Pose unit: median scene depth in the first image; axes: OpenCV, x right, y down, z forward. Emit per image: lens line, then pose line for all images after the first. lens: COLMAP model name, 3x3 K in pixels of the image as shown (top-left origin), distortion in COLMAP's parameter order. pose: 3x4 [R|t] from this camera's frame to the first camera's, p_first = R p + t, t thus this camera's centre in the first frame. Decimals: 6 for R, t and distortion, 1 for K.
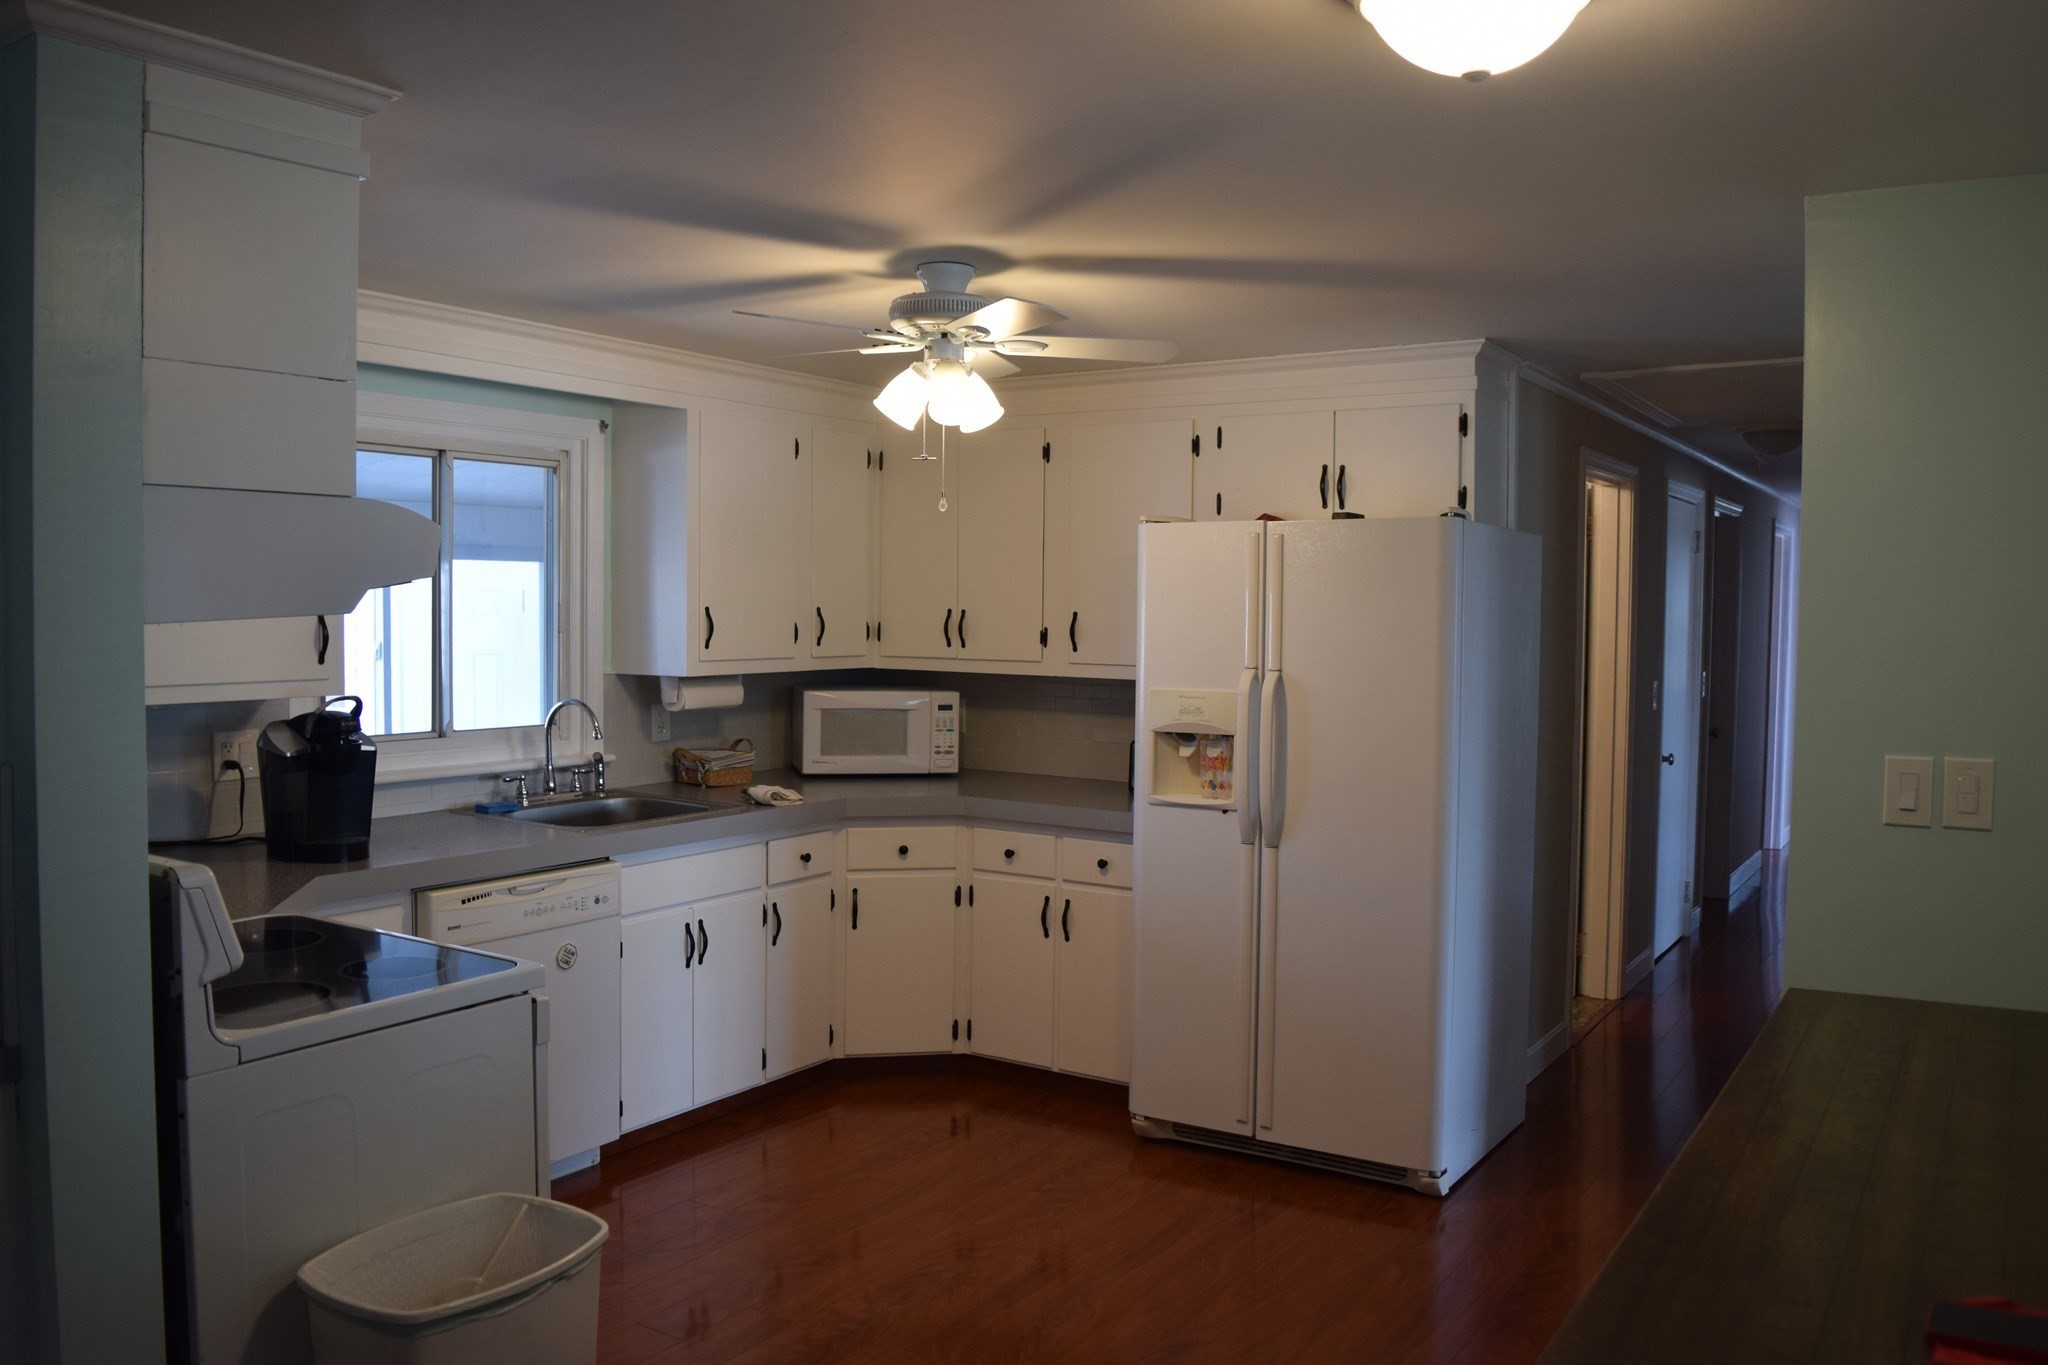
lens RADIAL K [[1607.3, 0, 1020.0], [0, 1607.3, 683.1], [0, 0, 1]] dist [-0.088193, 0.011746]
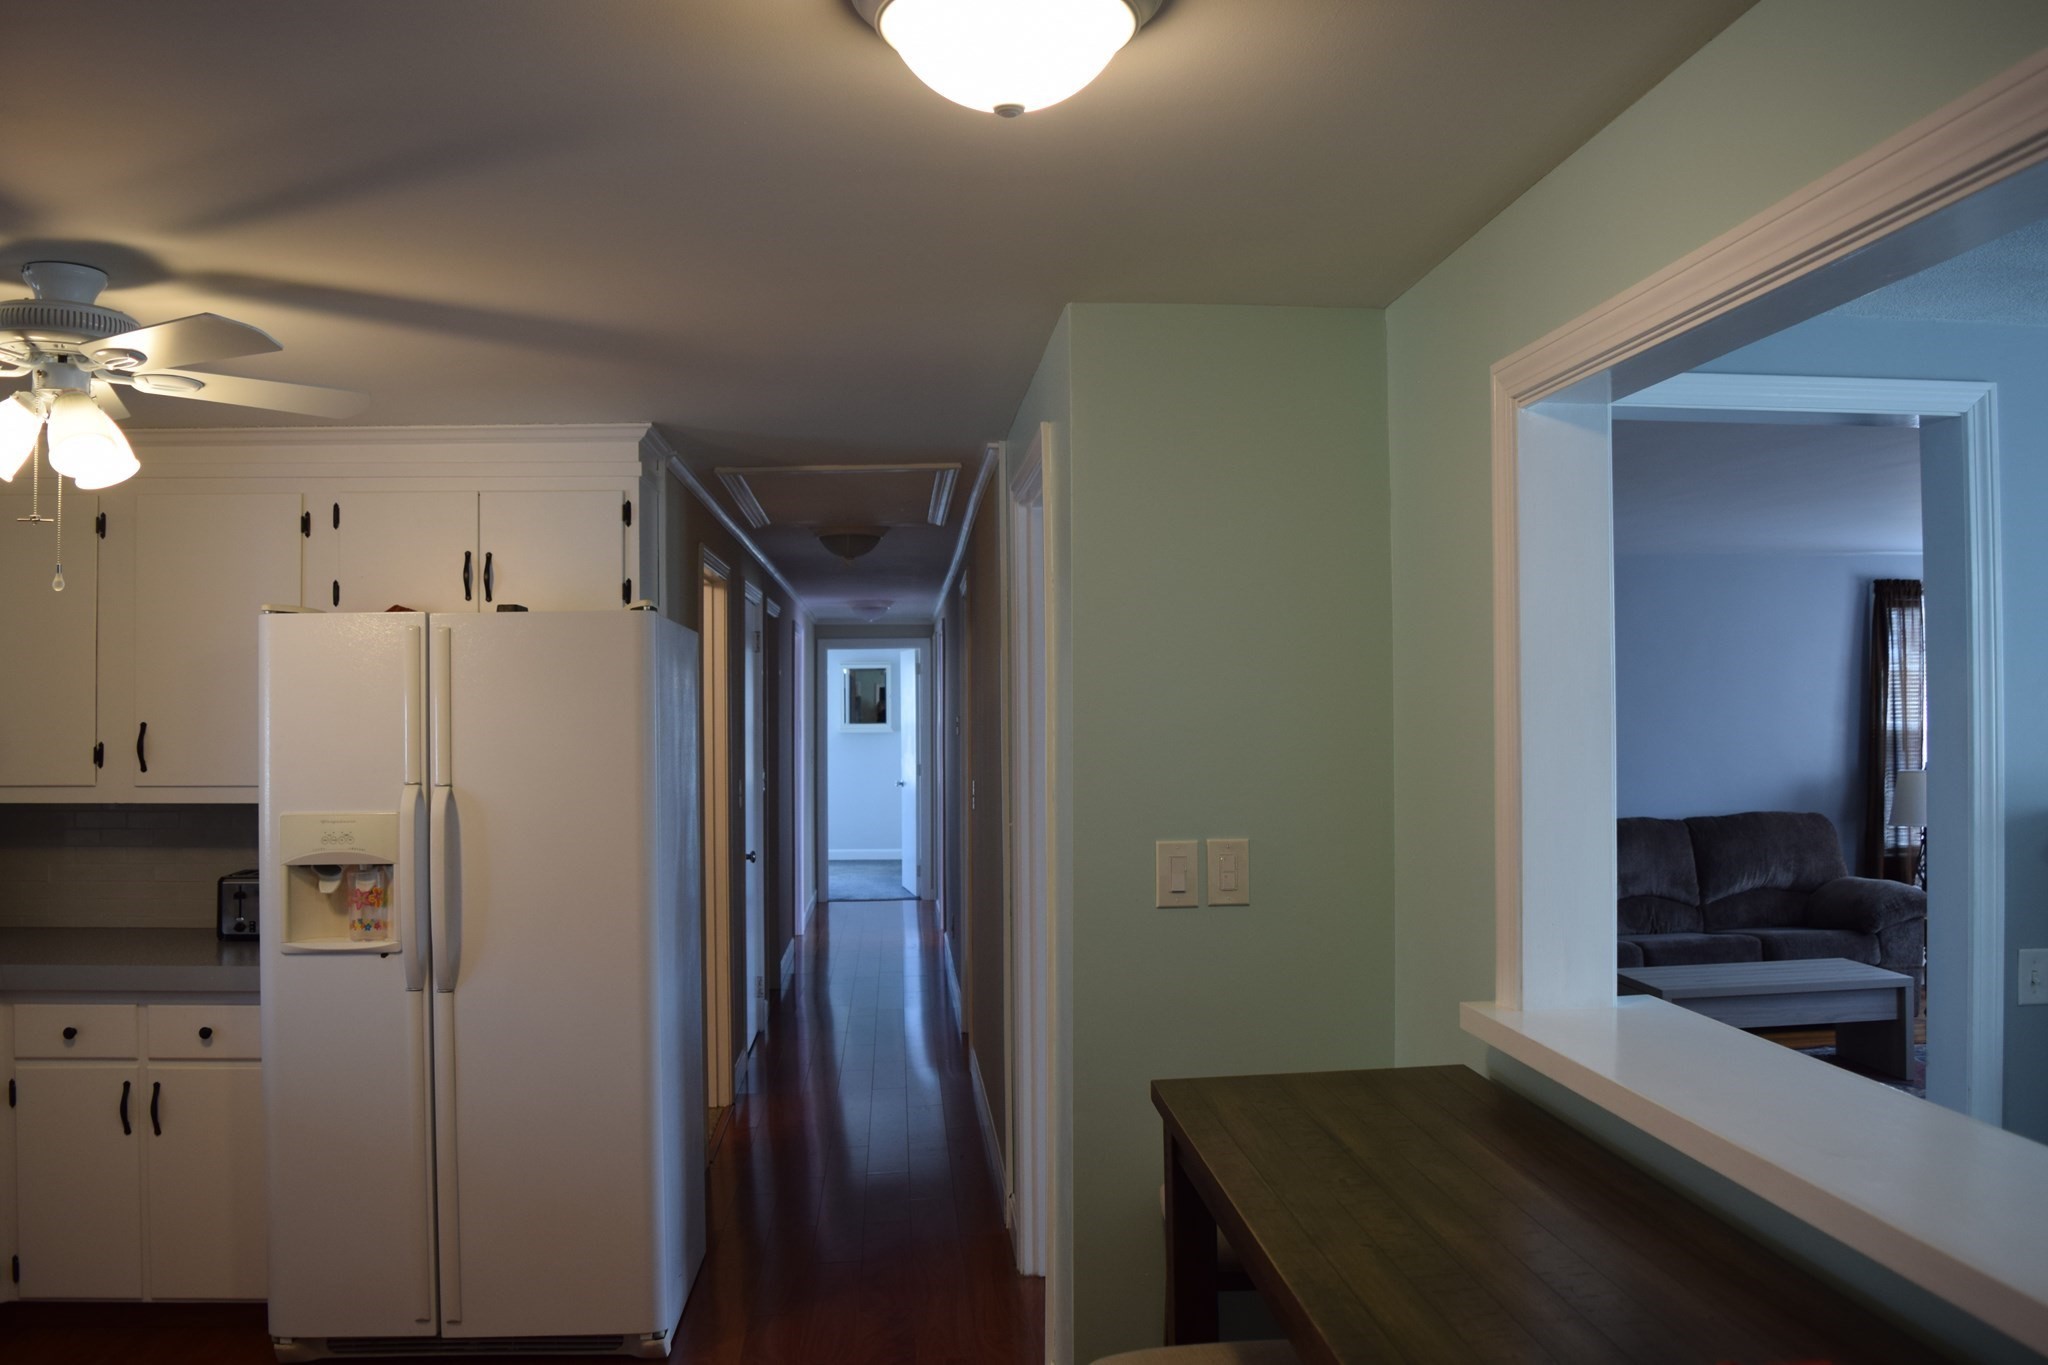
lens RADIAL K [[1607.3, 0, 1024.9], [0, 1607.3, 682.5], [0, 0, 1]] dist [-0.088193, 0.011746]
pose [[0.796494, -0.005546, 0.604621, -0.102947], [0.044588, 0.997774, -0.049586, -0.006498], [-0.603001, 0.066454, 0.794968, 0.122974]]
